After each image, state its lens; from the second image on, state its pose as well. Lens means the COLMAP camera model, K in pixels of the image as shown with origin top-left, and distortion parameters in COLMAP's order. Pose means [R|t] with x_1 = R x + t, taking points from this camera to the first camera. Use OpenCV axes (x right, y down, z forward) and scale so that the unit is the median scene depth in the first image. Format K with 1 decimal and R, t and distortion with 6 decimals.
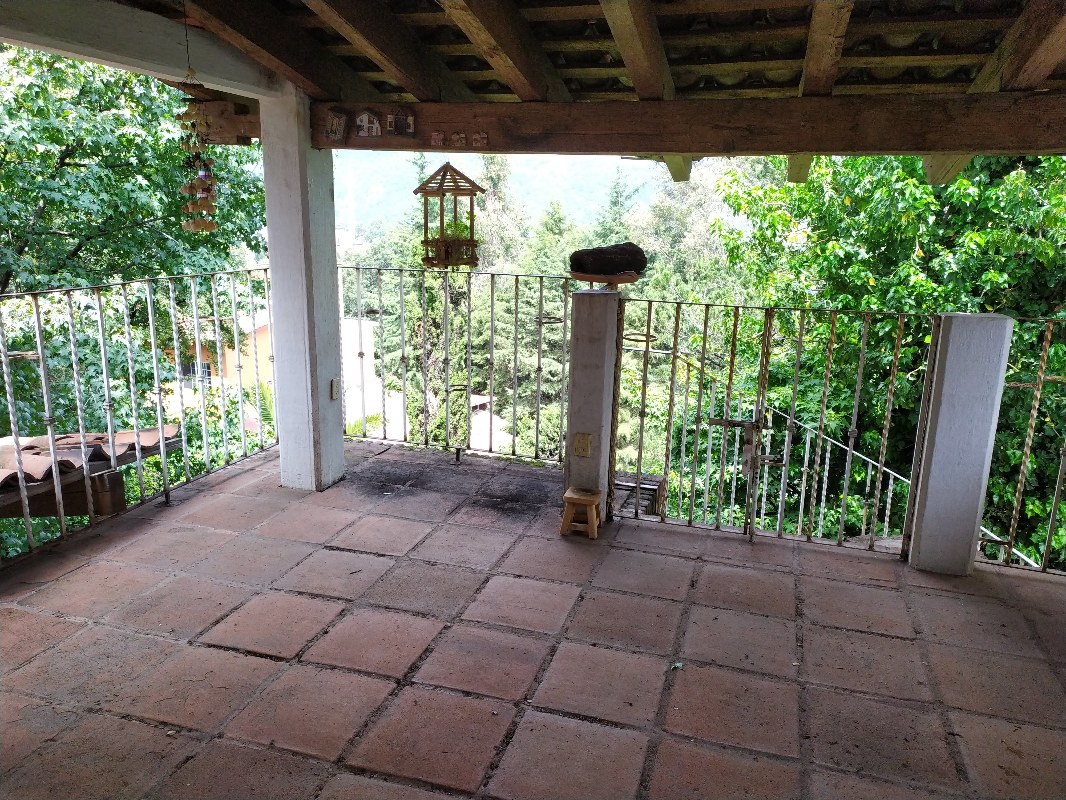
lens RADIAL K [[788.8, 0, 535.2], [0, 788.8, 404.4], [0, 0, 1]] dist [0.068166, -0.061412]
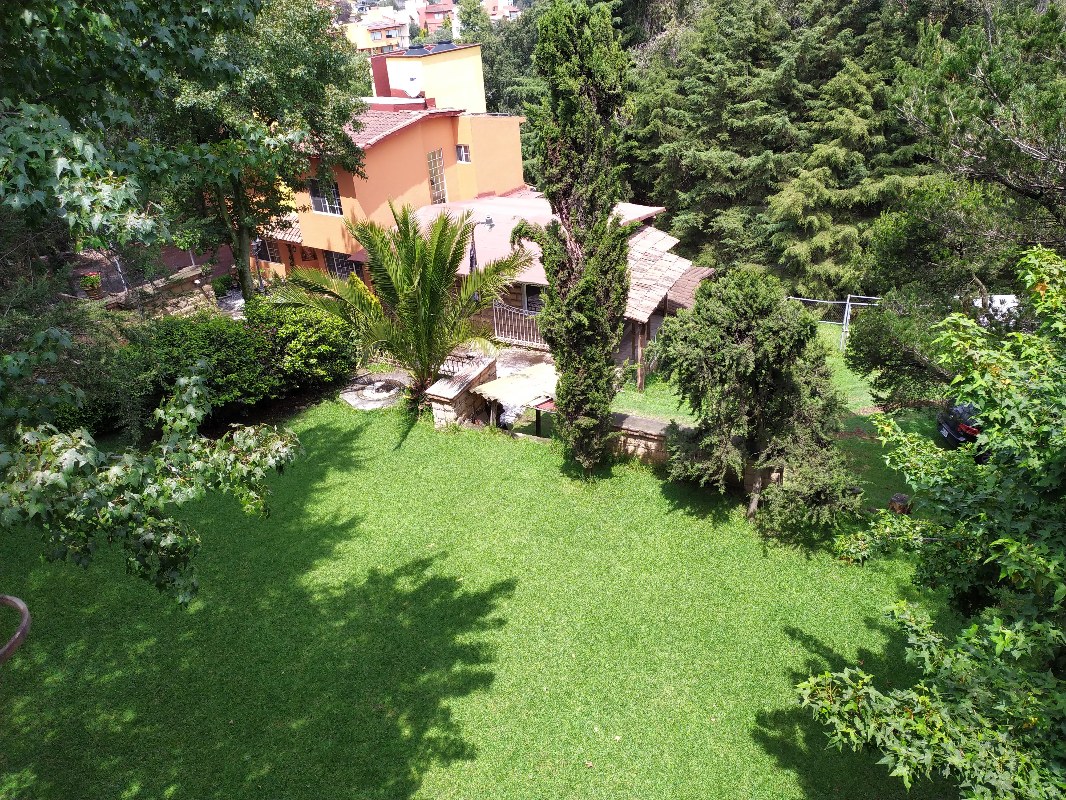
lens RADIAL K [[788.8, 0, 535.2], [0, 788.8, 404.4], [0, 0, 1]] dist [0.068166, -0.061412]
pose [[0.978286, 0.021260, -0.206164, -0.005774], [0.033844, 0.964986, 0.260107, -0.031226], [0.204476, -0.261437, 0.943314, 0.128540]]
